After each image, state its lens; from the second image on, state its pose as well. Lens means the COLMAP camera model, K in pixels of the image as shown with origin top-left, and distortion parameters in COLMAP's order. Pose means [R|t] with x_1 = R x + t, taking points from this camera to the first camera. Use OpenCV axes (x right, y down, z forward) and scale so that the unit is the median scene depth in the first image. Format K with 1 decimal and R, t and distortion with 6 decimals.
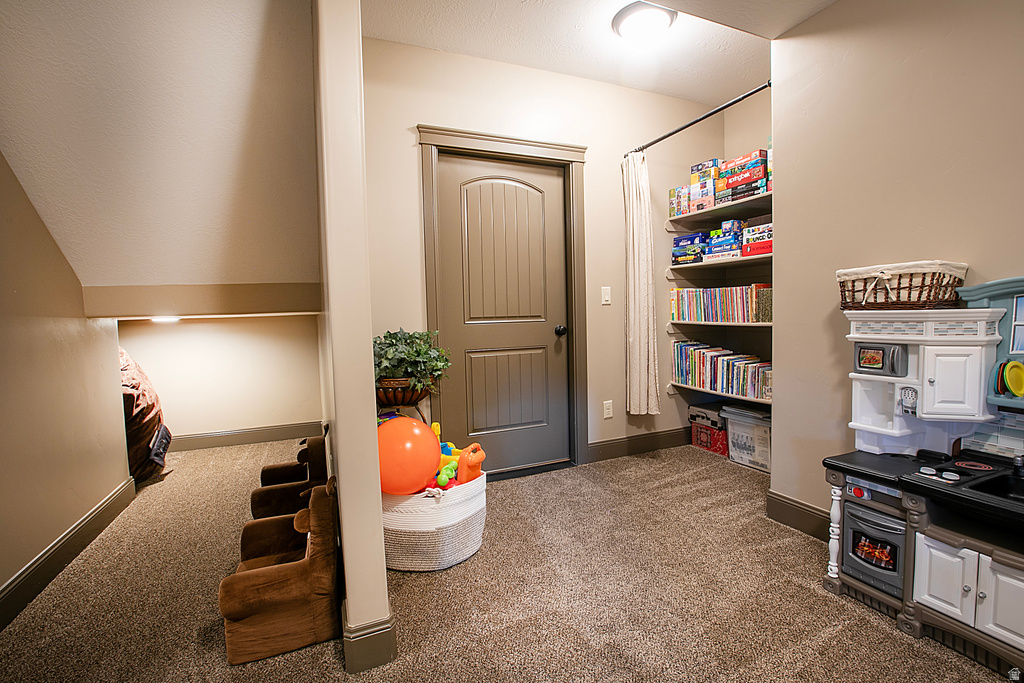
lens RADIAL K [[472.9, 0, 510.8], [0, 472.9, 341.7], [0, 0, 1]] dist [-0.039518, 0.013695]
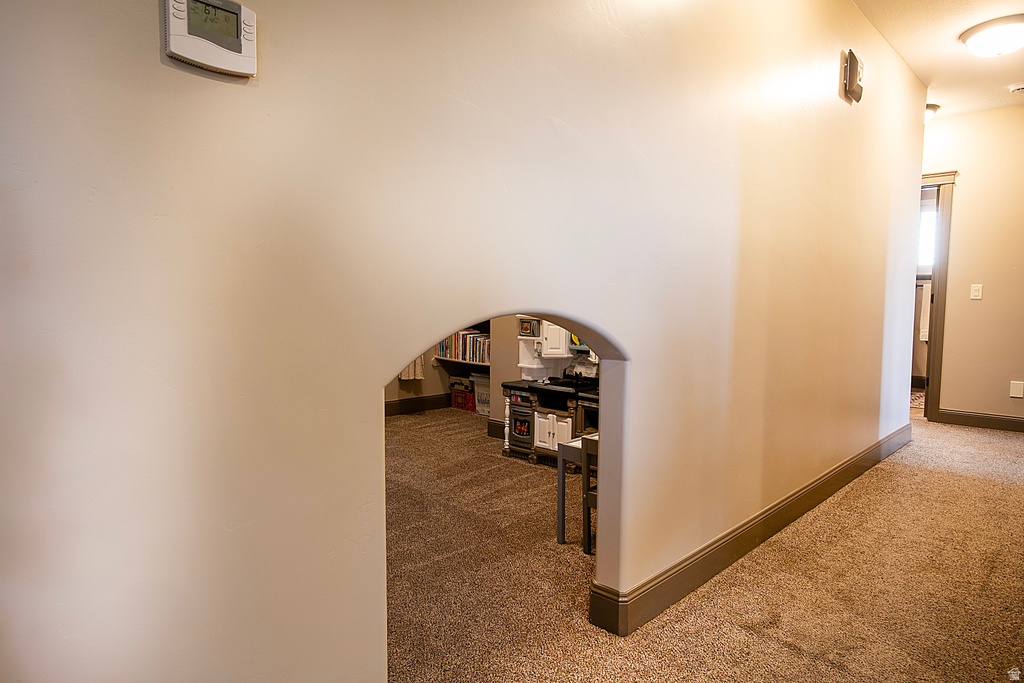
lens RADIAL K [[628.3, 0, 512.2], [0, 628.3, 342.2], [0, 0, 1]] dist [-0.030664, 0.037765]
pose [[0.921577, 0.010323, 0.388057, -0.240361], [-0.012586, 0.999915, 0.003290, 0.084774], [-0.387990, -0.007916, 0.921629, -1.264661]]
